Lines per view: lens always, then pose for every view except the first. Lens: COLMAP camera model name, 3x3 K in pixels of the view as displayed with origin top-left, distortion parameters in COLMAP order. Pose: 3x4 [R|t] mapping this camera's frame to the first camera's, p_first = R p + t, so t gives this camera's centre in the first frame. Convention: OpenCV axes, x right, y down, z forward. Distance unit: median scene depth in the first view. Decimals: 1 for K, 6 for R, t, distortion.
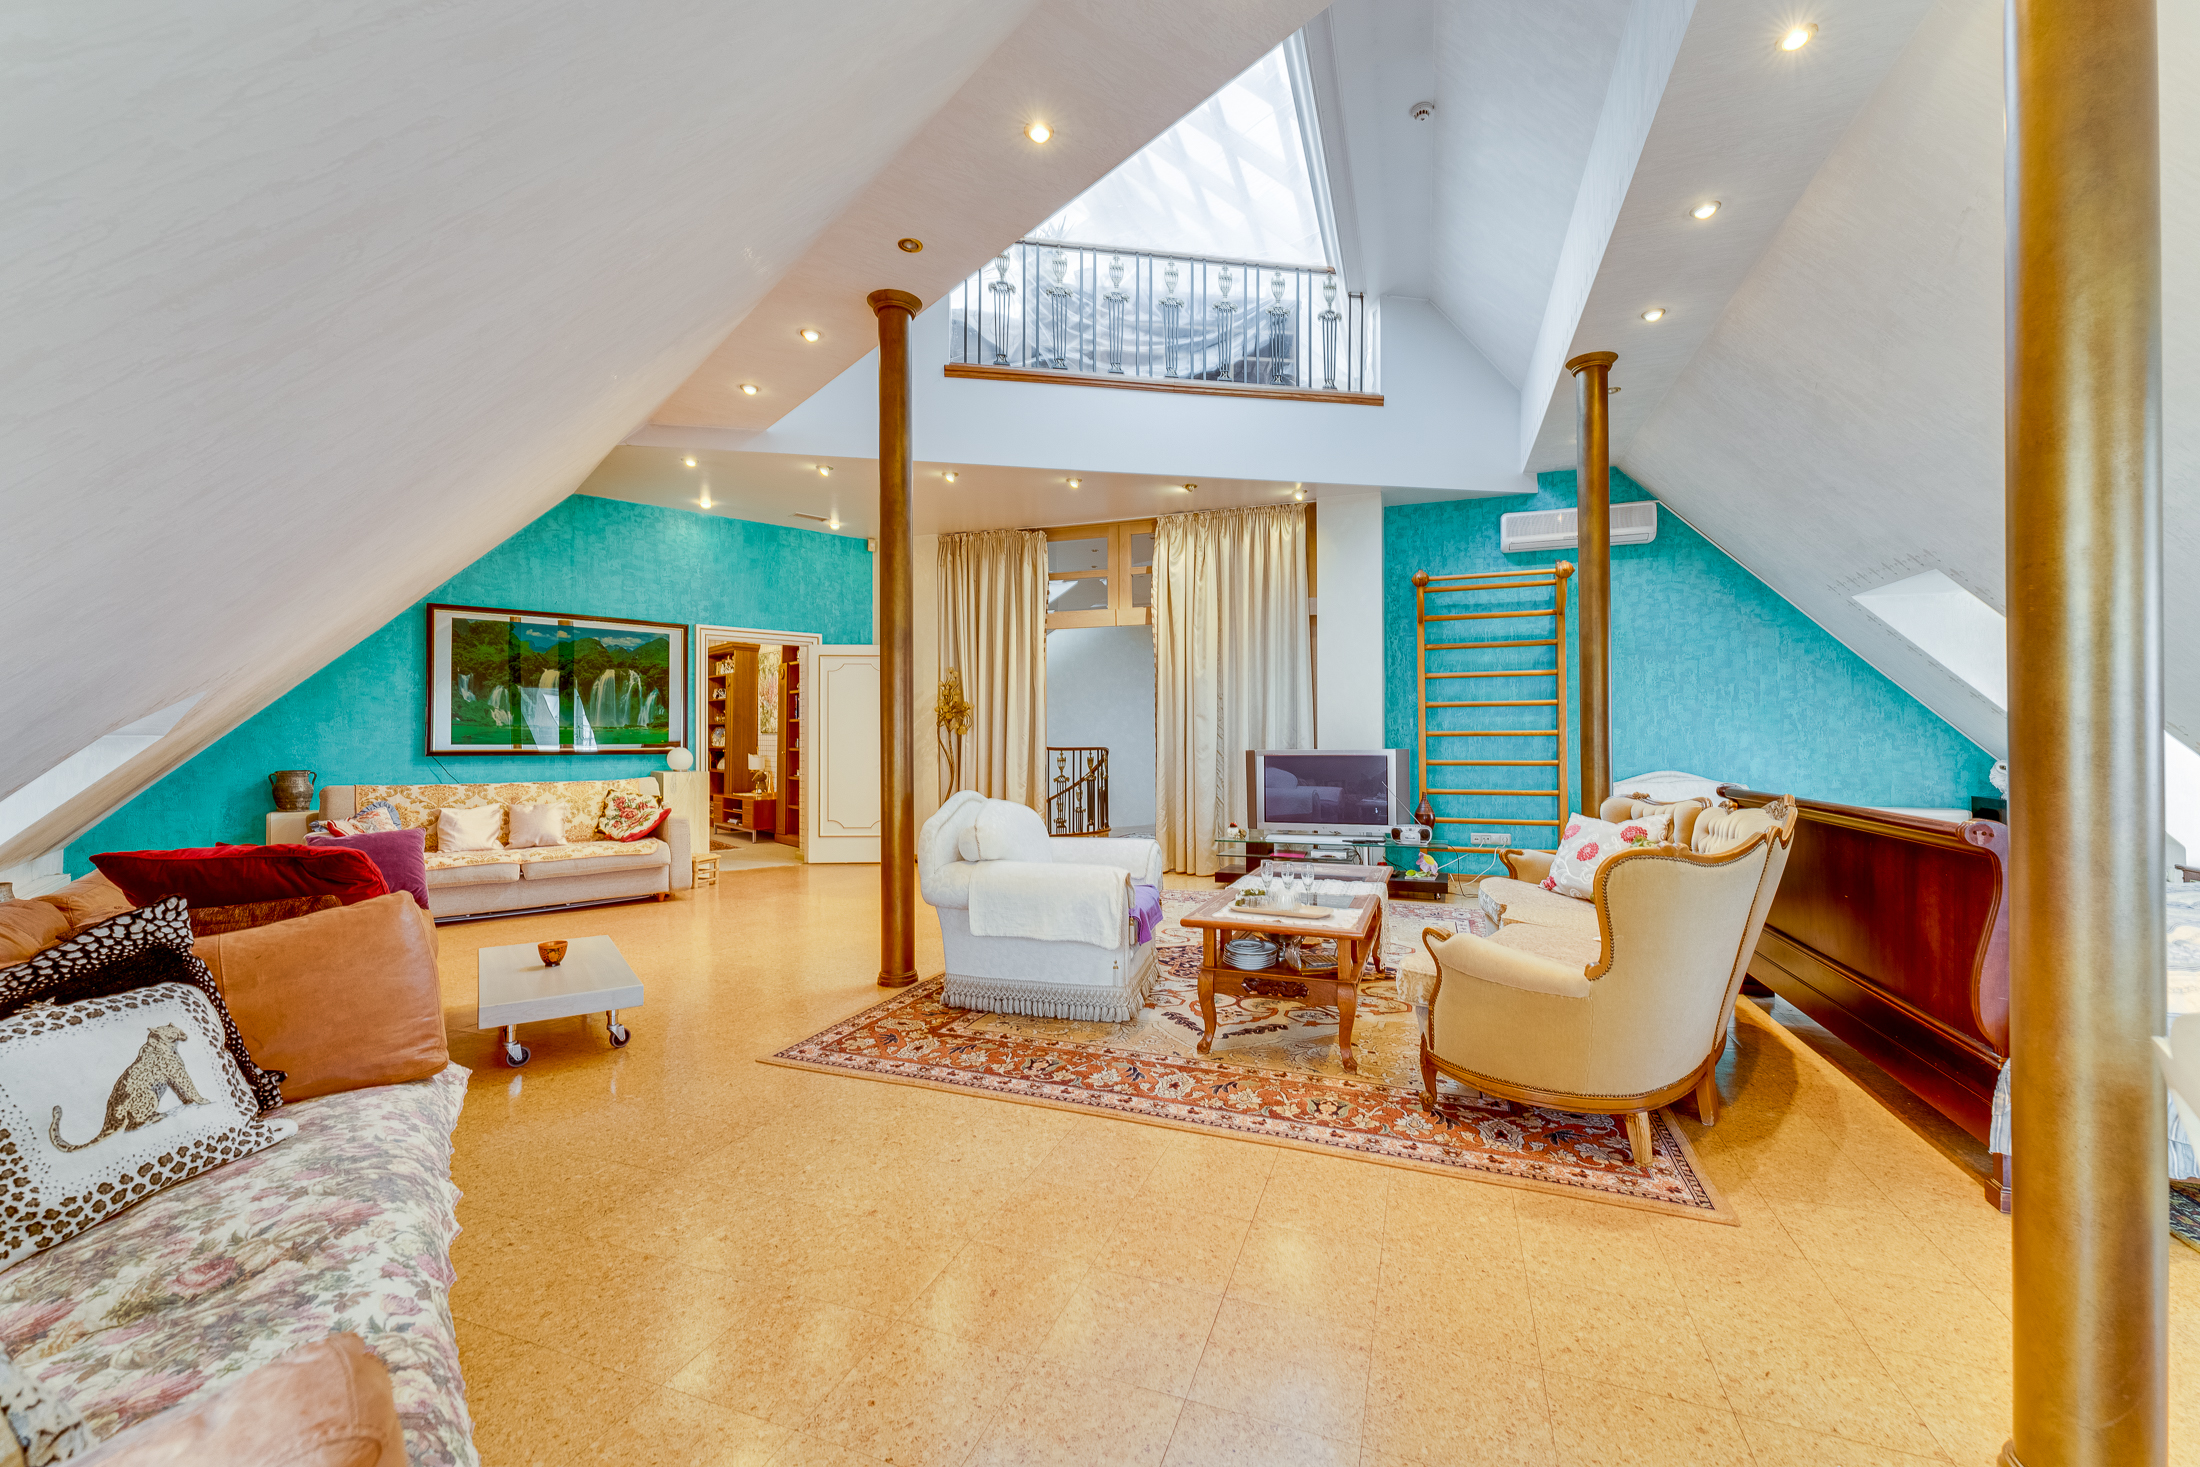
lens RADIAL K [[896.2, 0, 1120.5], [0, 896.2, 733.5], [0, 0, 1]] dist [-0.001047, 0.000377]
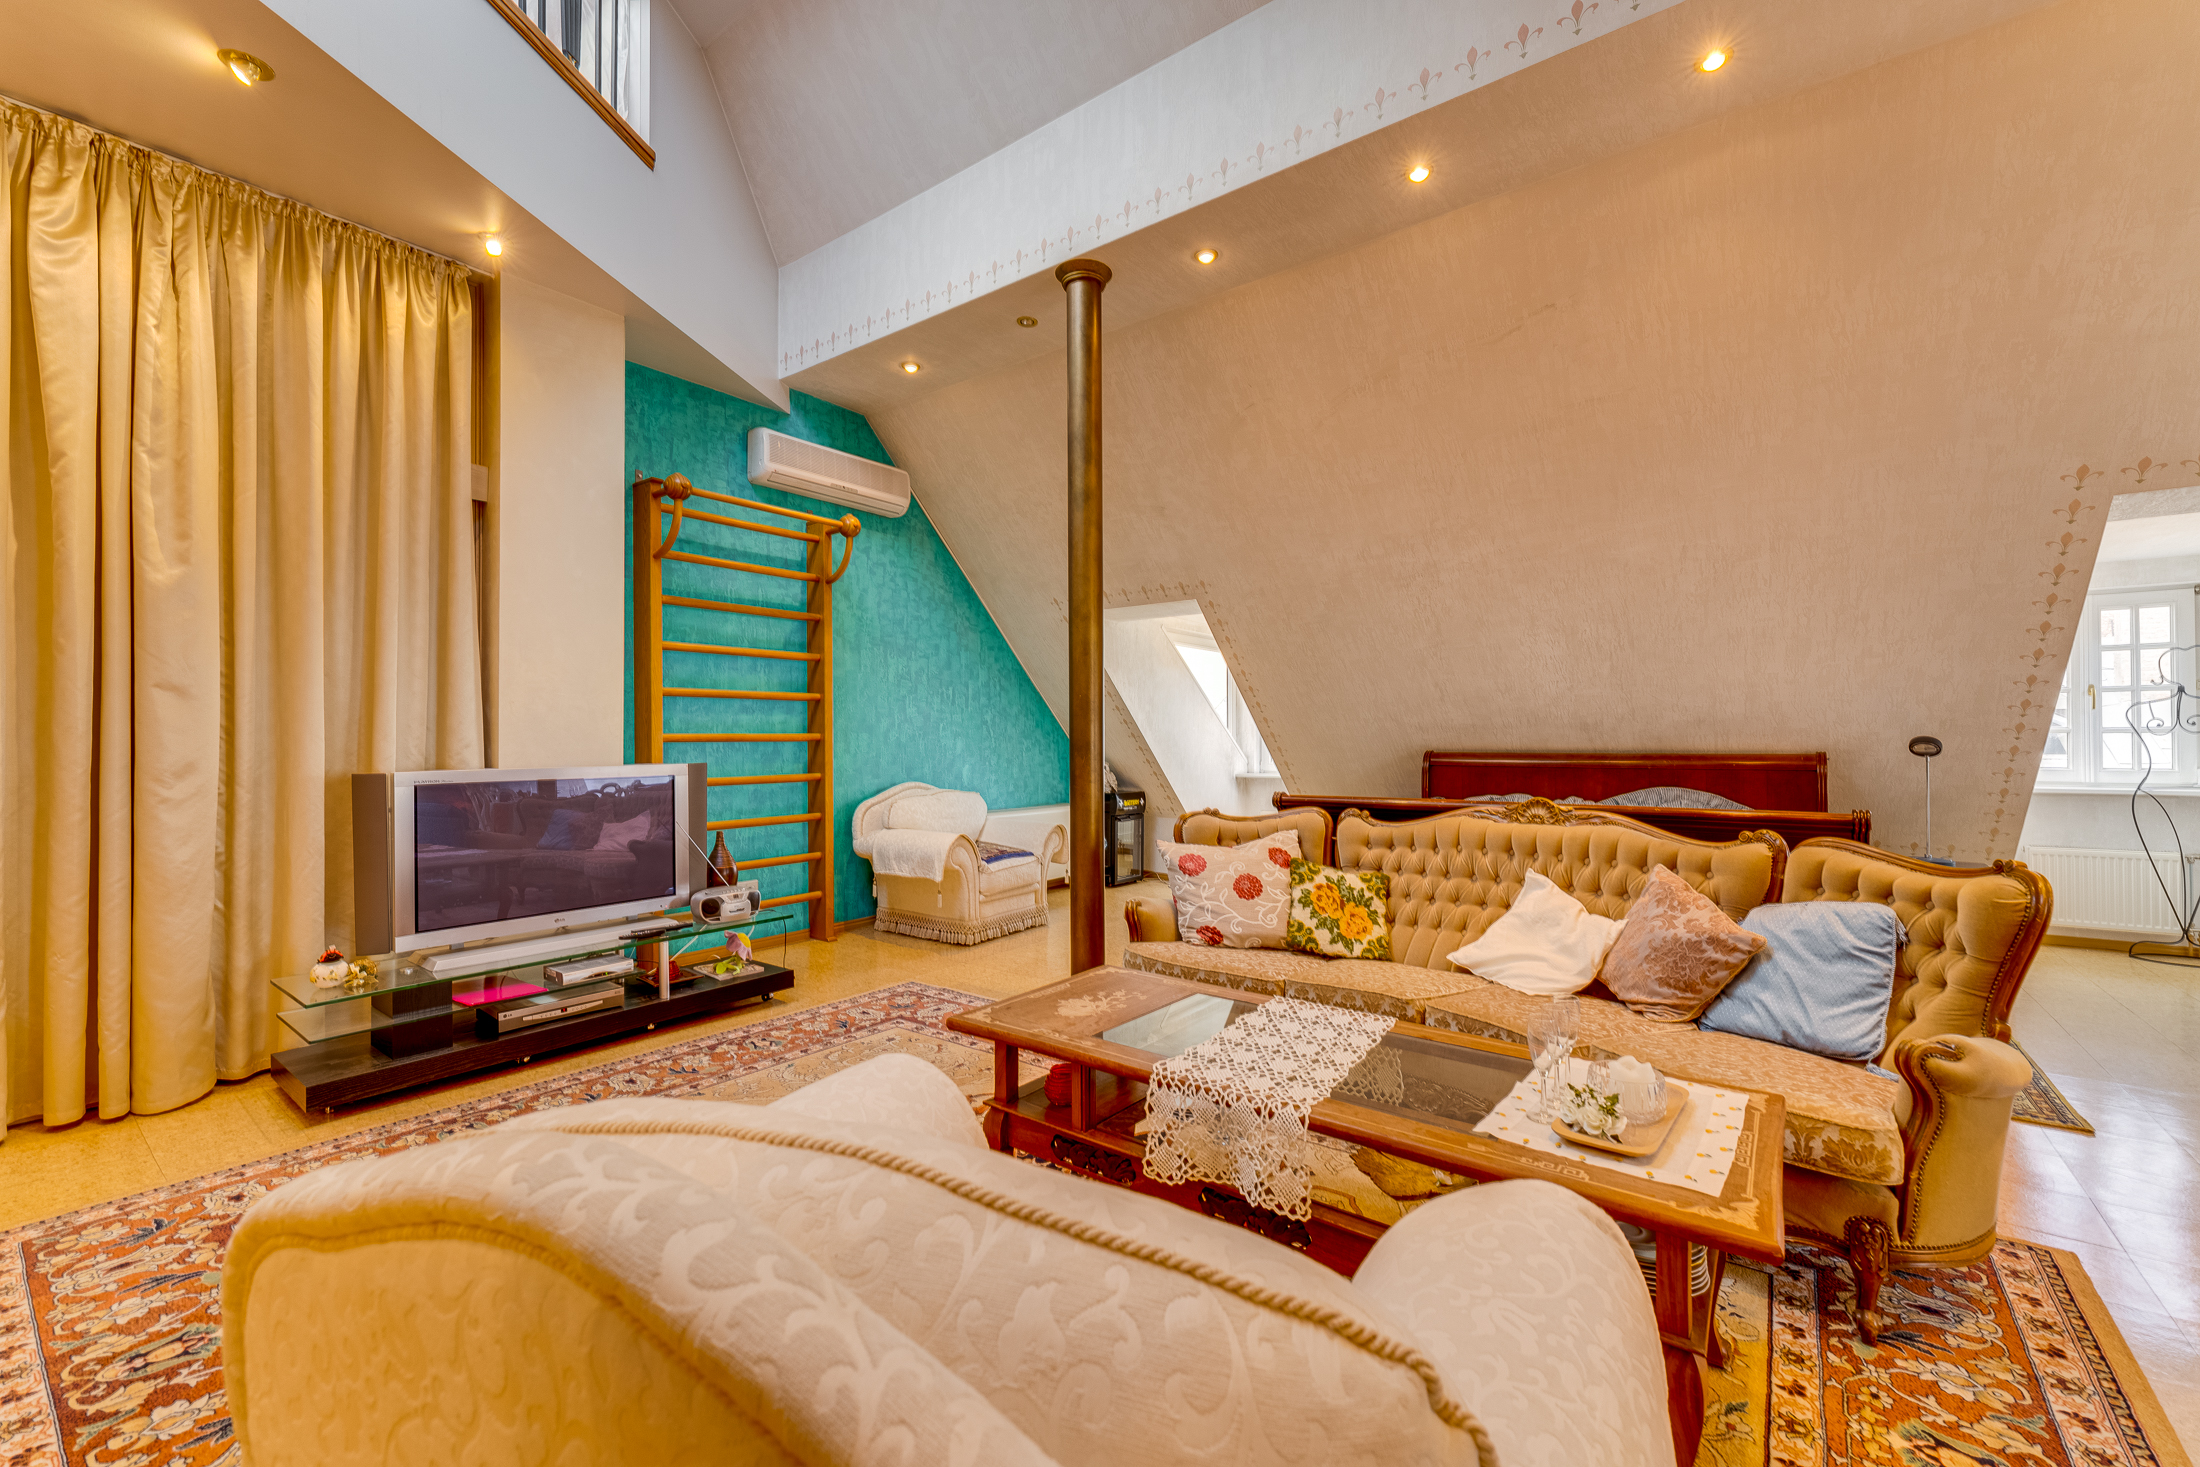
lens RADIAL K [[896.2, 0, 1120.5], [0, 896.2, 733.5], [0, 0, 1]] dist [-0.001047, 0.000377]
pose [[0.290269, 0.010969, 0.956882, -0.167585], [-0.005382, 0.999937, -0.009830, 0.001899], [-0.956930, -0.002296, 0.290310, 0.537262]]
